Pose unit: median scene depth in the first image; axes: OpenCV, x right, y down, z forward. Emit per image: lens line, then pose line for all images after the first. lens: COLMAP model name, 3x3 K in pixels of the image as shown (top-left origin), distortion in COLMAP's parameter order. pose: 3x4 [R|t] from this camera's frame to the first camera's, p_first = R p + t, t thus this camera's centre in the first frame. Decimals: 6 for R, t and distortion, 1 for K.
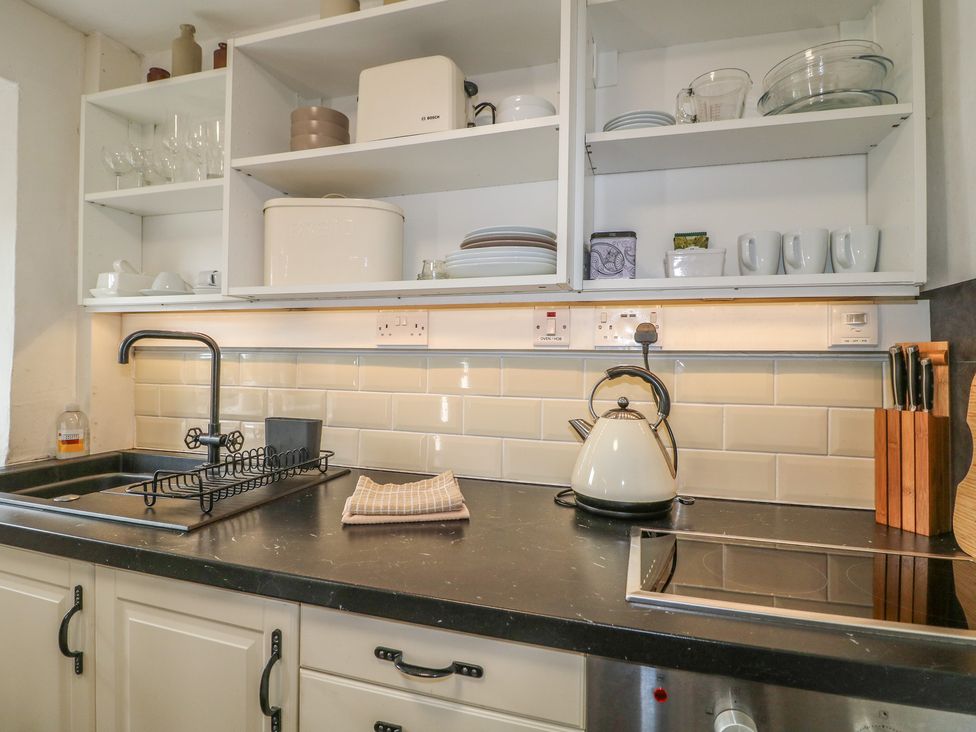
lens RADIAL K [[512.6, 0, 480.6], [0, 512.6, 356.3], [0, 0, 1]] dist [-0.008998, -0.005996]
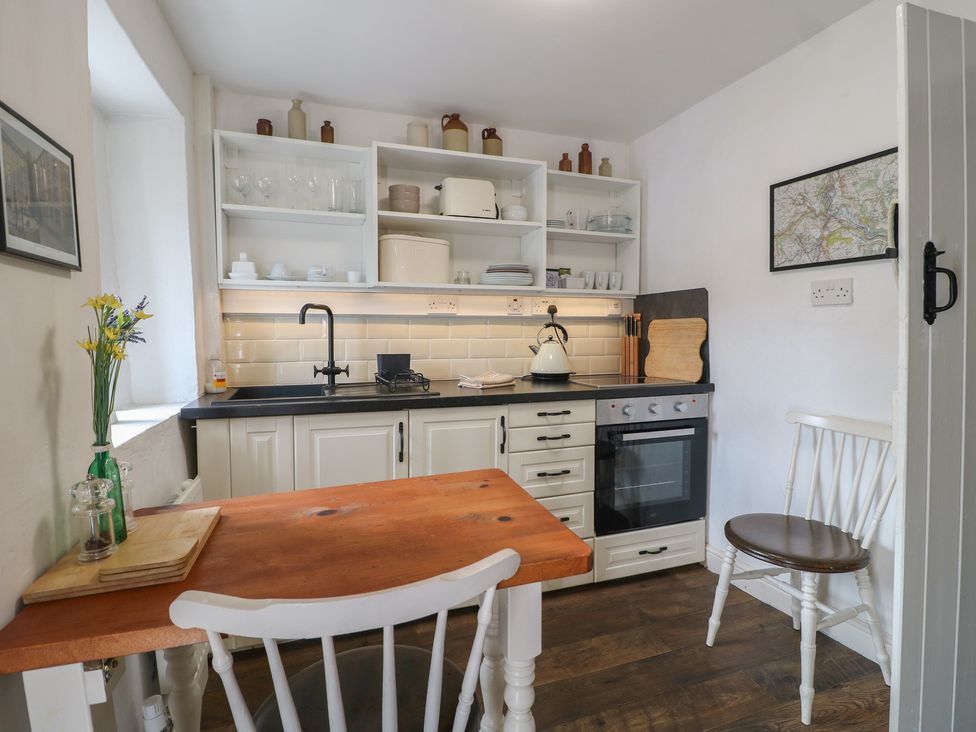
lens RADIAL K [[512.6, 0, 491.2], [0, 512.6, 363.3], [0, 0, 1]] dist [-0.008998, -0.005996]
pose [[0.796430, -0.054040, 0.602311, -1.269169], [0.005119, 0.996566, 0.082644, 0.006907], [-0.604709, -0.062737, 0.793972, -0.706265]]
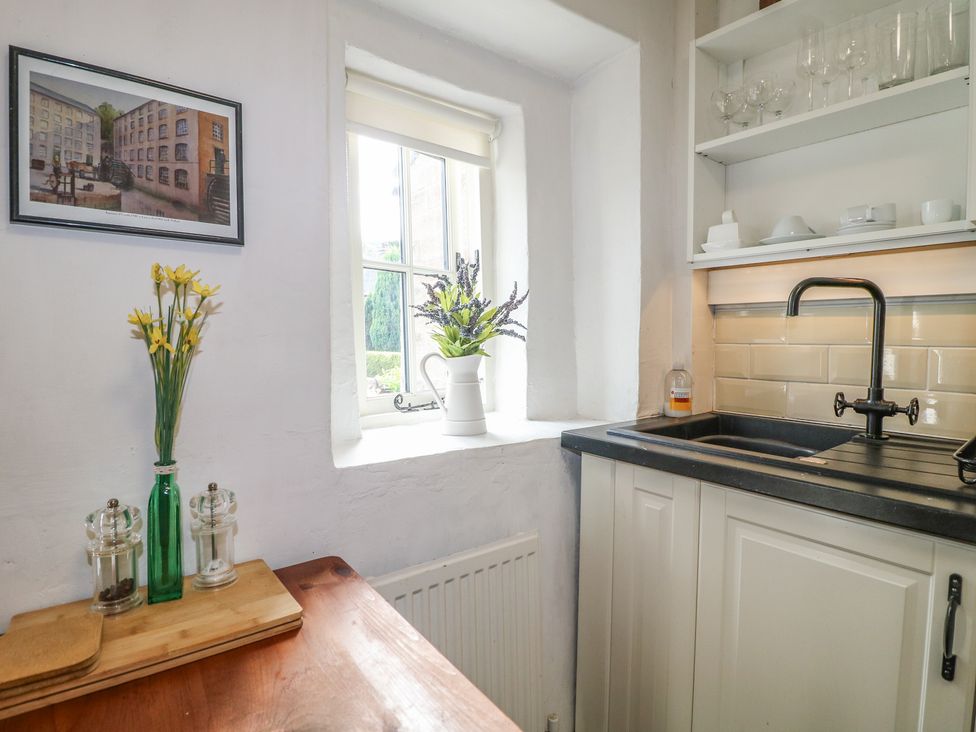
lens RADIAL K [[512.6, 0, 486.1], [0, 512.6, 359.9], [0, 0, 1]] dist [-0.008998, -0.005996]
pose [[0.829721, 0.018150, -0.557883, -0.676036], [0.011024, 0.998743, 0.048890, 0.043026], [0.558069, -0.046715, 0.828479, -0.051107]]
